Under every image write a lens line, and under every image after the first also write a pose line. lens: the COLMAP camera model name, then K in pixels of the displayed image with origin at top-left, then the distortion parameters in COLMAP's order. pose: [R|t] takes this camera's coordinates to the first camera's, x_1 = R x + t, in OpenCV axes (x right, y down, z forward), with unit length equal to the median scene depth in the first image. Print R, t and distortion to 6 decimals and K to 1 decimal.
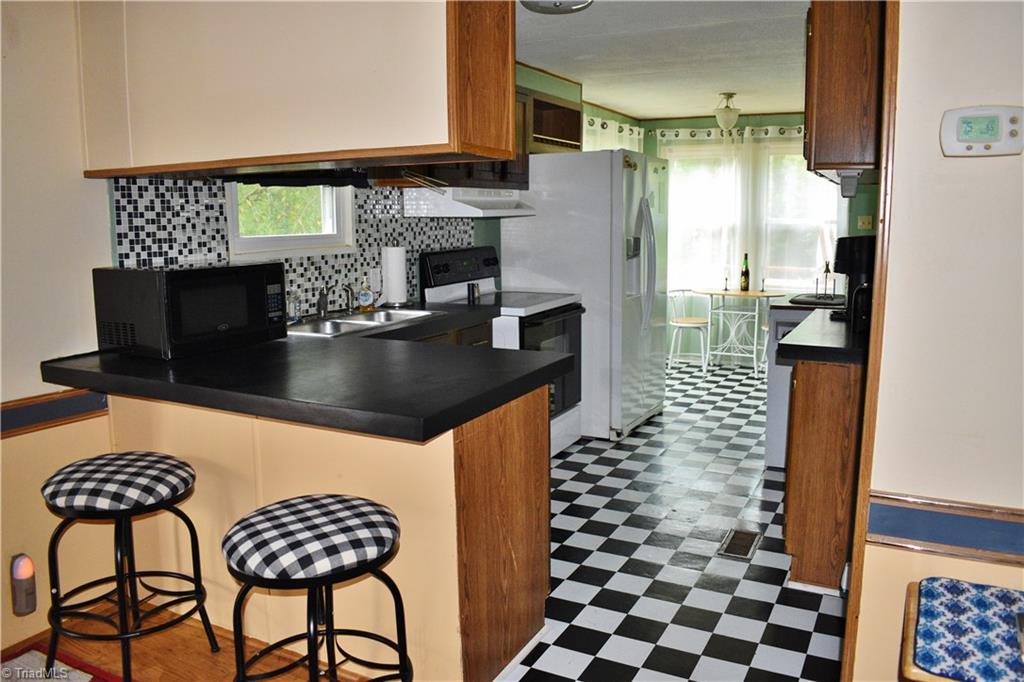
lens RADIAL K [[797.5, 0, 516.9], [0, 797.5, 342.3], [0, 0, 1]] dist [-0.092902, 0.015424]
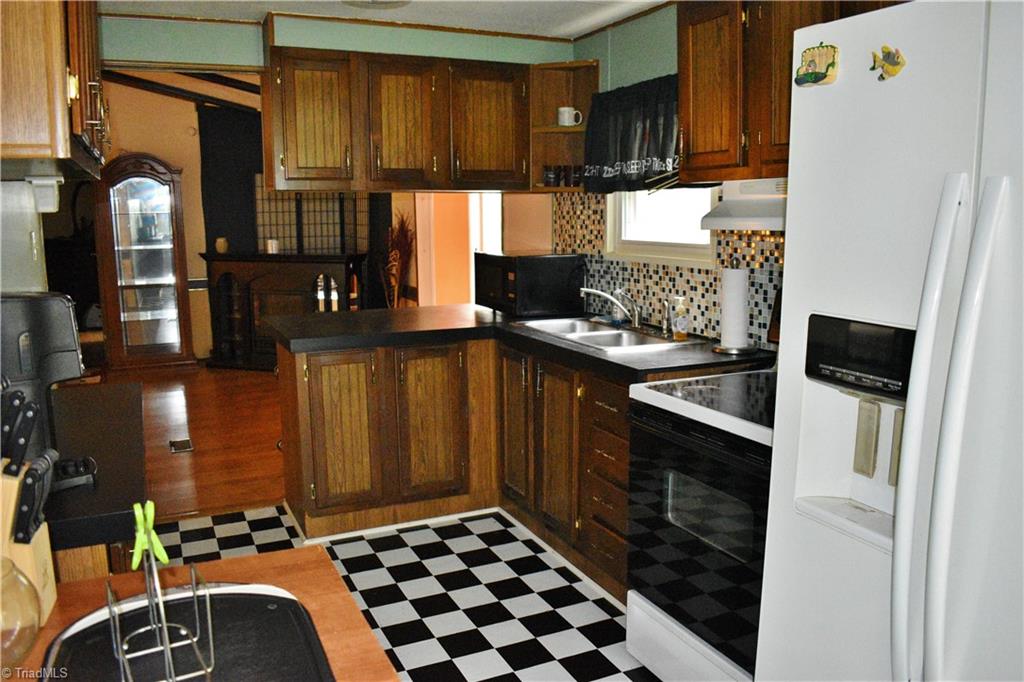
lens RADIAL K [[797.5, 0, 503.9], [0, 797.5, 347.1], [0, 0, 1]] dist [-0.092902, 0.015424]
pose [[-0.616100, 0.140728, -0.774994, 0.591878], [-0.117017, 0.956639, 0.266737, -0.242583], [0.778927, 0.255024, -0.572918, 1.408165]]
